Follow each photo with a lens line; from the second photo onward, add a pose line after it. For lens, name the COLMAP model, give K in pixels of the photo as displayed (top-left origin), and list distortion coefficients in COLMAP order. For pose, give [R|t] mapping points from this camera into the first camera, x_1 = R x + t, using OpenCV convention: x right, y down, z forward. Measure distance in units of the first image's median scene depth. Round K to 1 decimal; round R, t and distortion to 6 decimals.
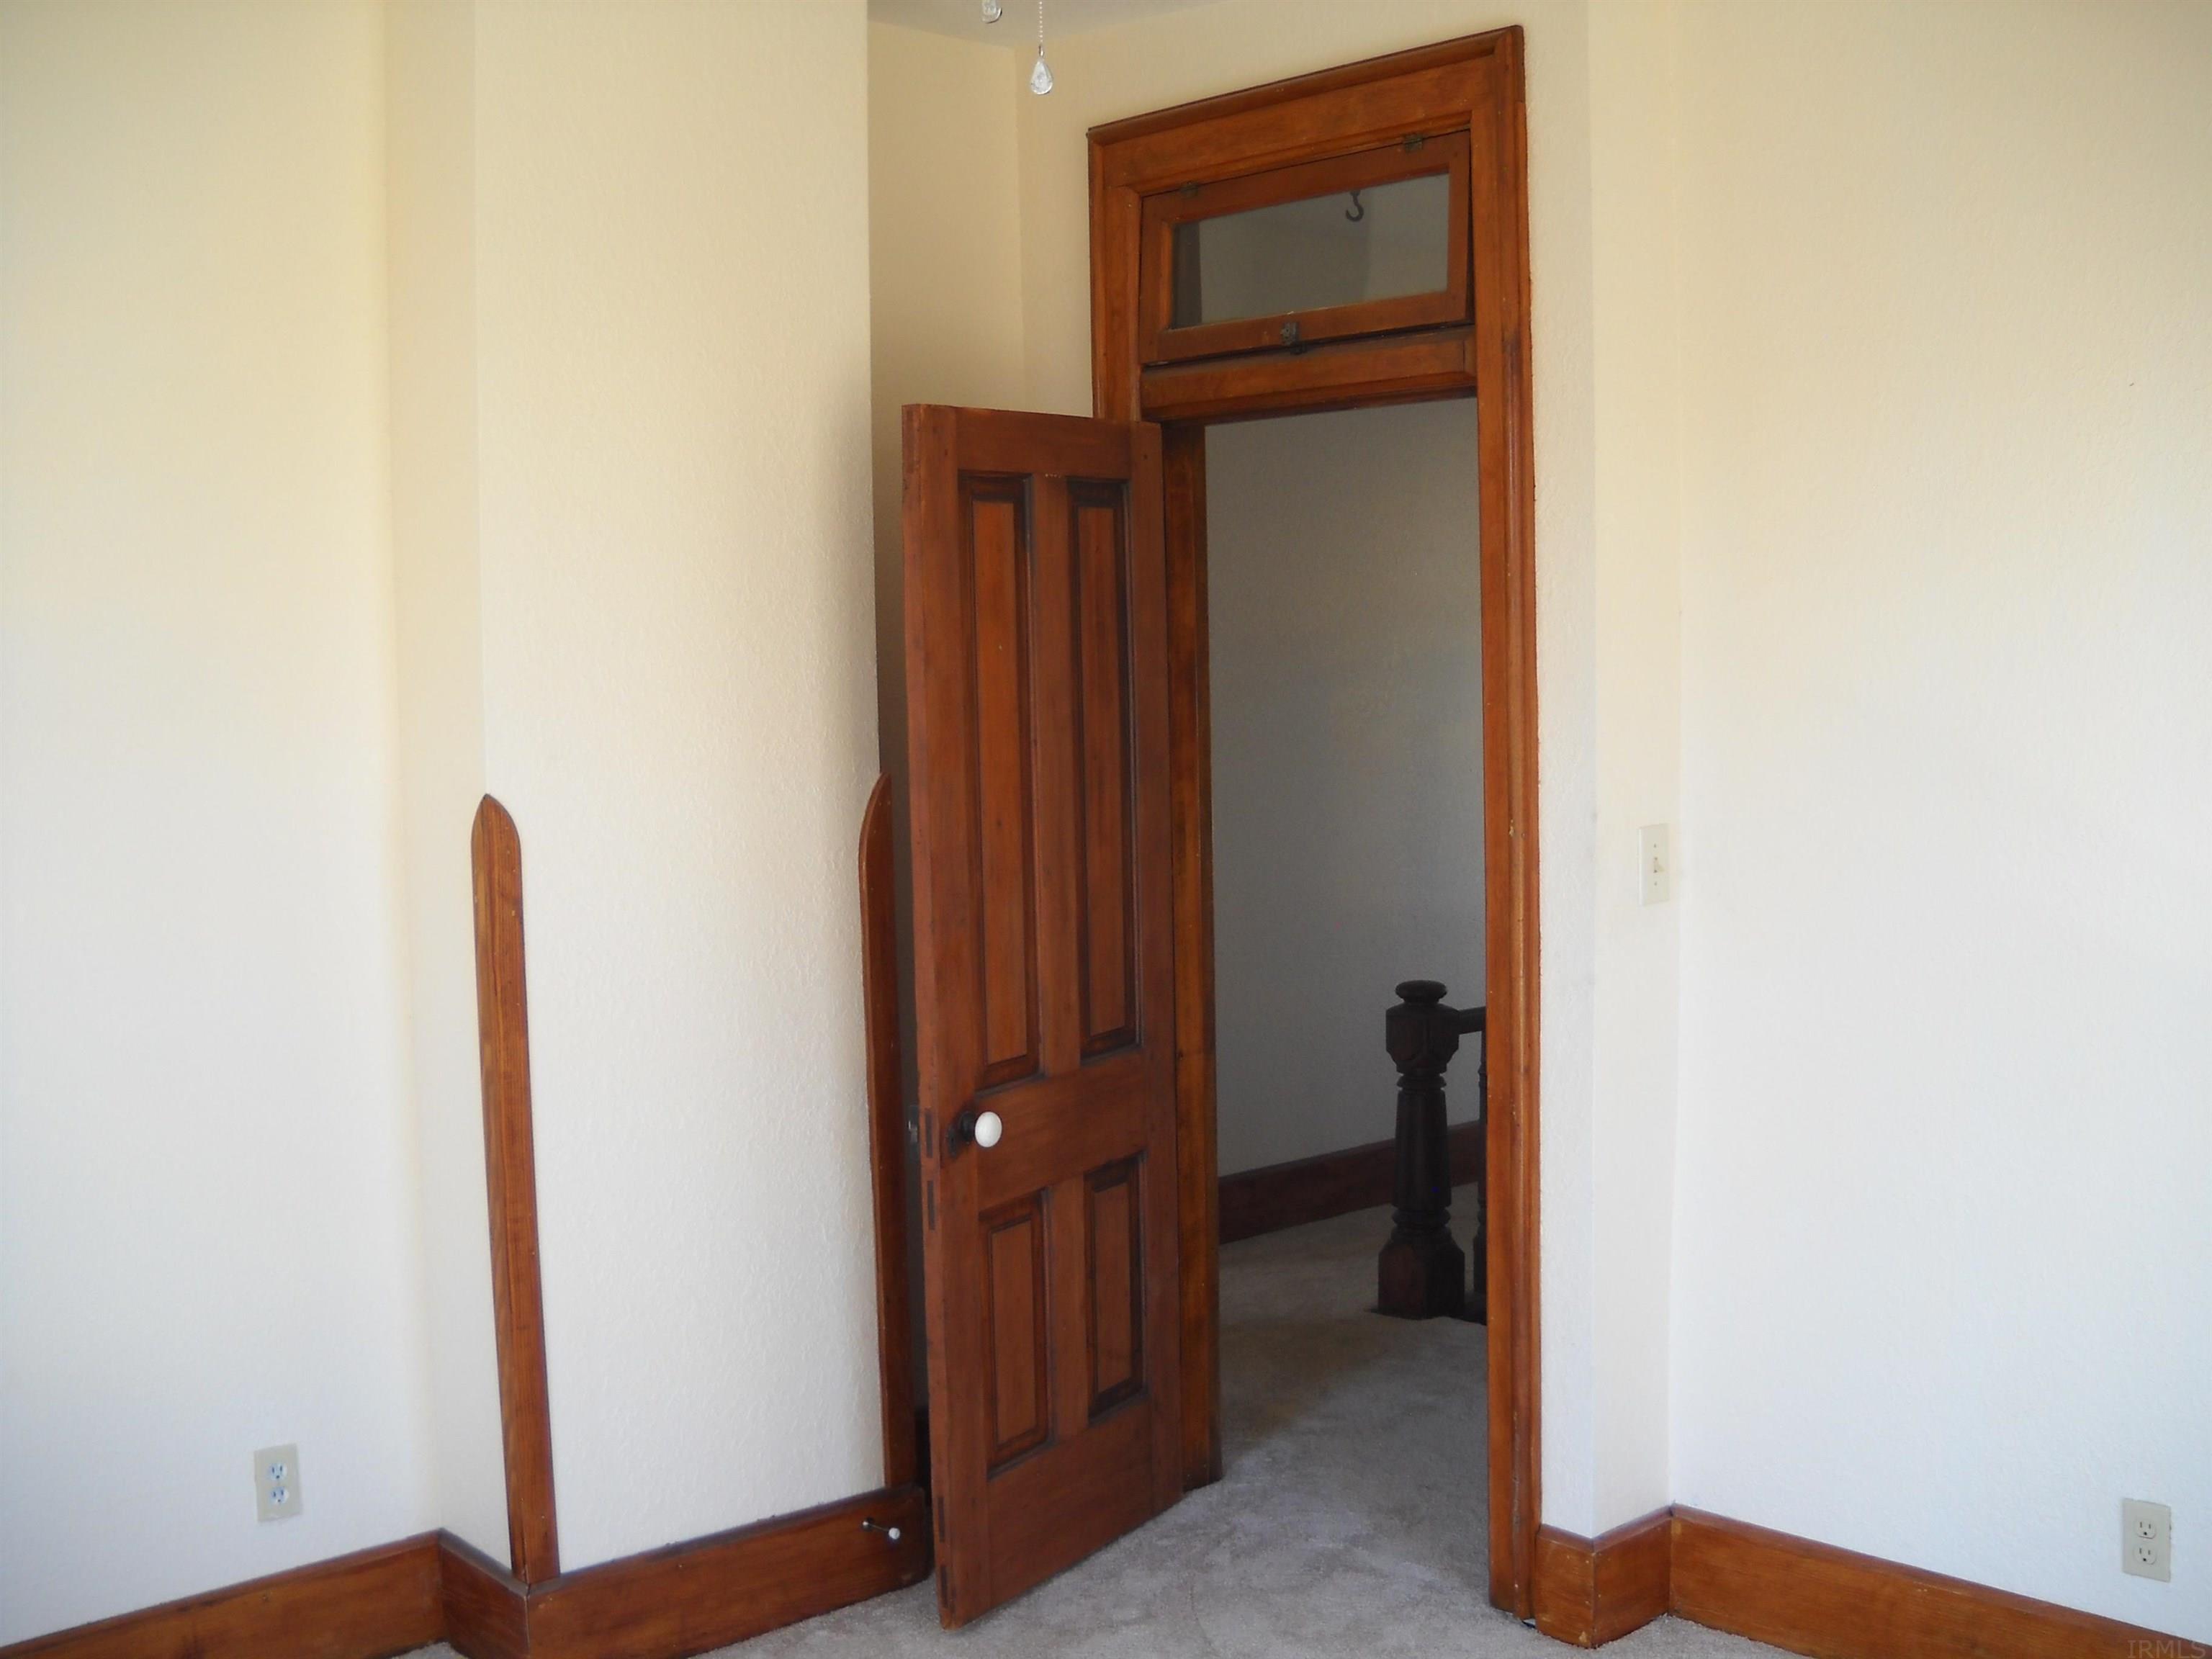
lens RADIAL K [[2510.9, 0, 1109.6], [0, 2510.9, 820.0], [0, 0, 1]] dist [-0.255198, 0.263973]
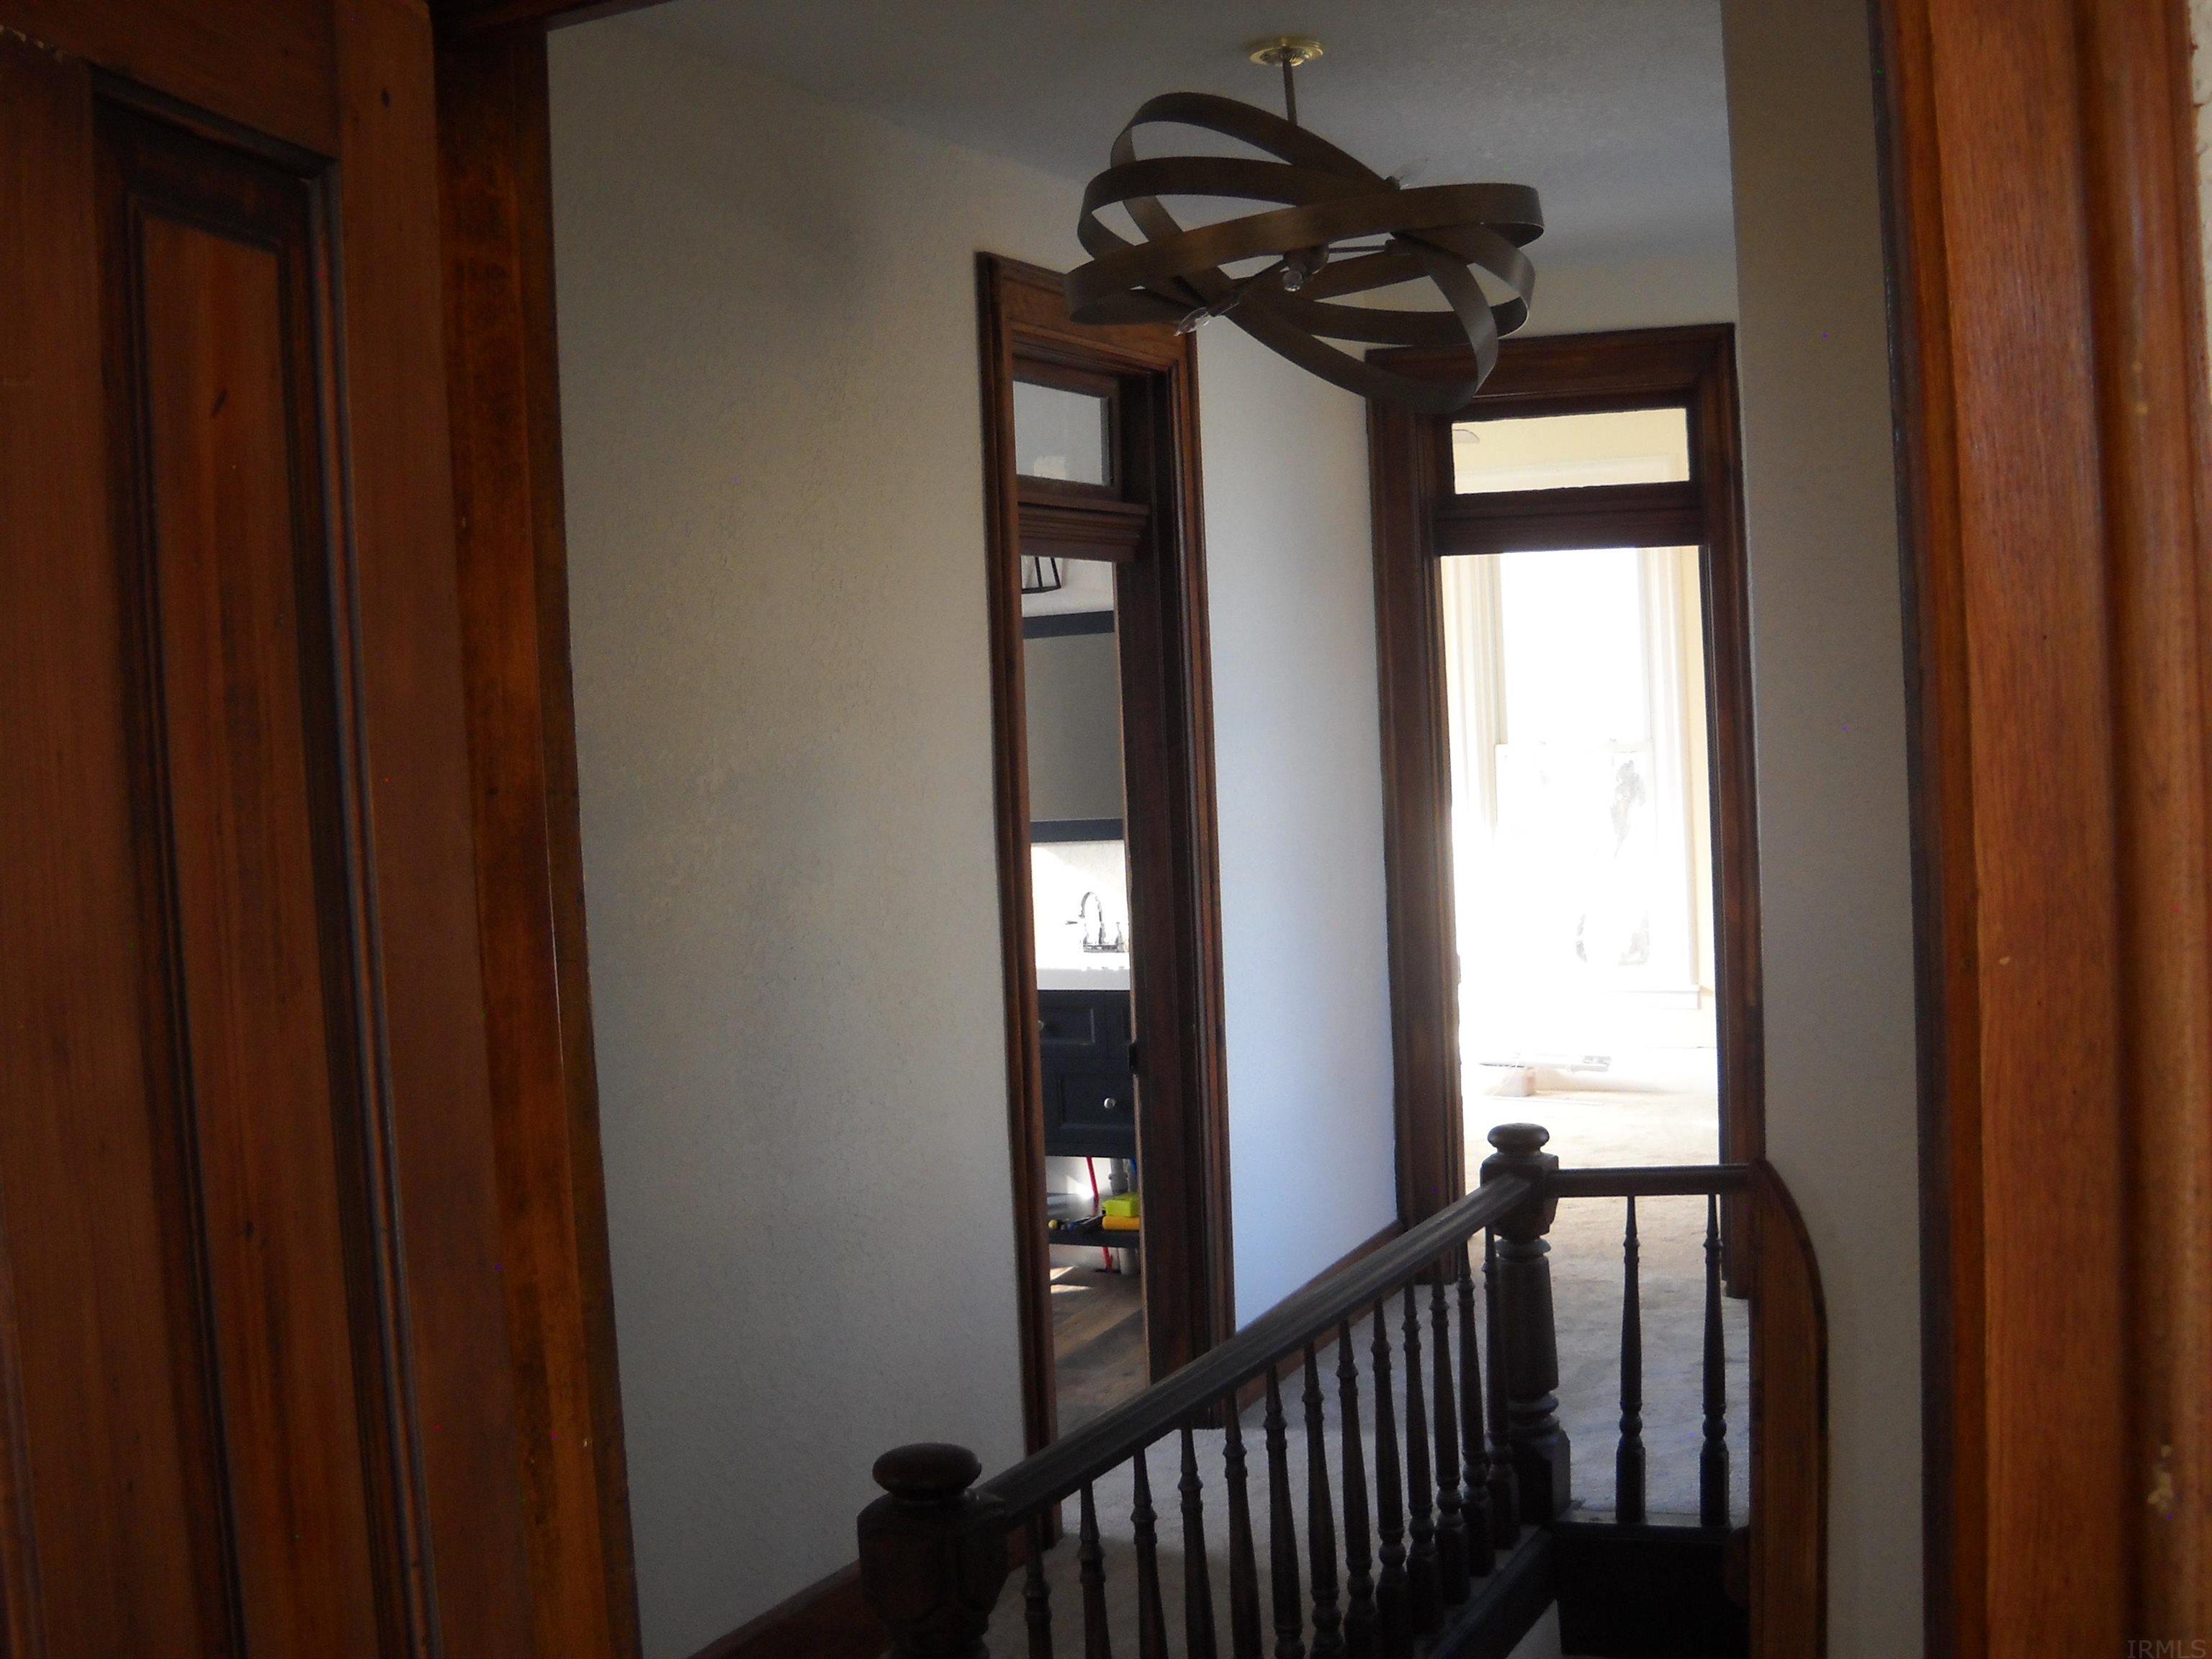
lens RADIAL K [[2510.9, 0, 1109.6], [0, 2510.9, 820.0], [0, 0, 1]] dist [-0.255198, 0.263973]
pose [[0.931649, -0.039985, 0.361153, -0.010805], [0.055837, 0.997876, -0.033558, -0.049356], [-0.359044, 0.051430, 0.931903, 0.698647]]
